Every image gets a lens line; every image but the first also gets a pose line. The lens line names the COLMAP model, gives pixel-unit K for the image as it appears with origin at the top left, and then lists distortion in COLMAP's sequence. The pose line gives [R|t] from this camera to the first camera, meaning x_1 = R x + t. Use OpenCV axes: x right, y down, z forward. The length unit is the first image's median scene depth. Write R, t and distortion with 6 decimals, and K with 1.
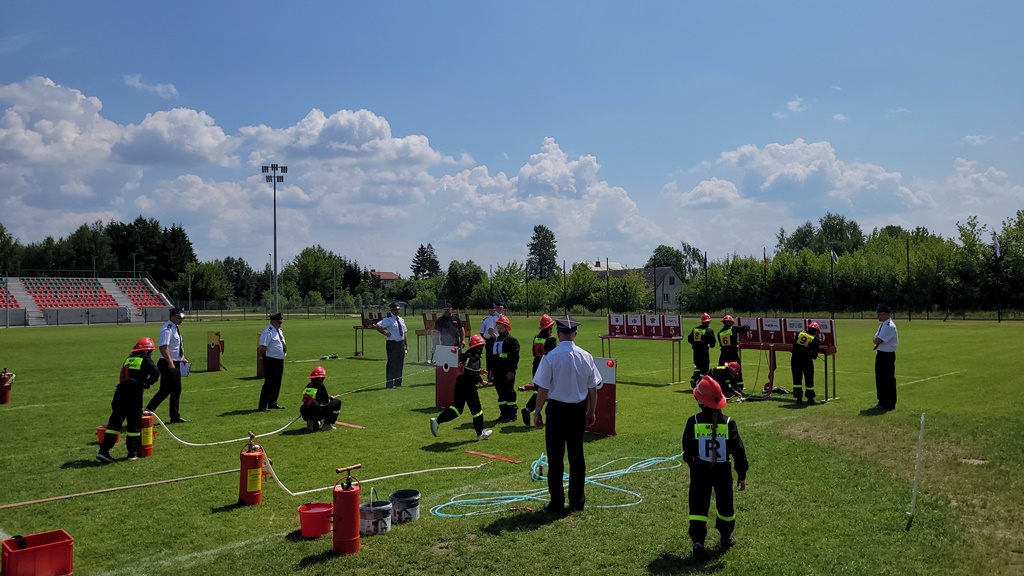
lens RADIAL K [[778.2, 0, 513.5], [0, 778.2, 285.5], [0, 0, 1]] dist [0.052763, -0.050385]
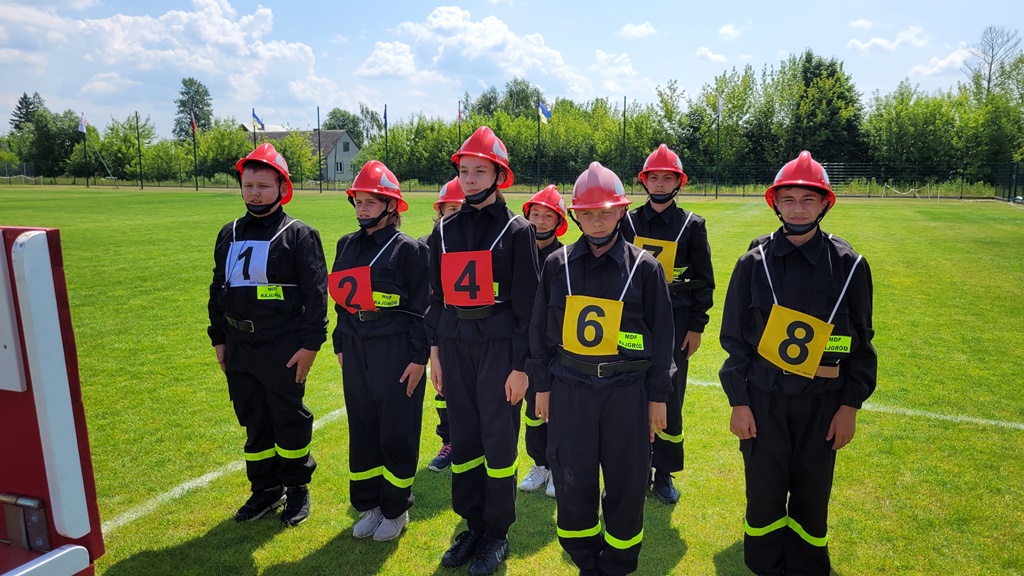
lens RADIAL K [[778.2, 0, 518.4], [0, 778.2, 279.2], [0, 0, 1]] dist [0.052763, -0.050385]
pose [[0.917503, -0.040019, 0.395711, 0.029988], [-0.021635, 0.988430, 0.150125, 0.004302], [-0.397140, -0.146302, 0.906022, 0.122615]]
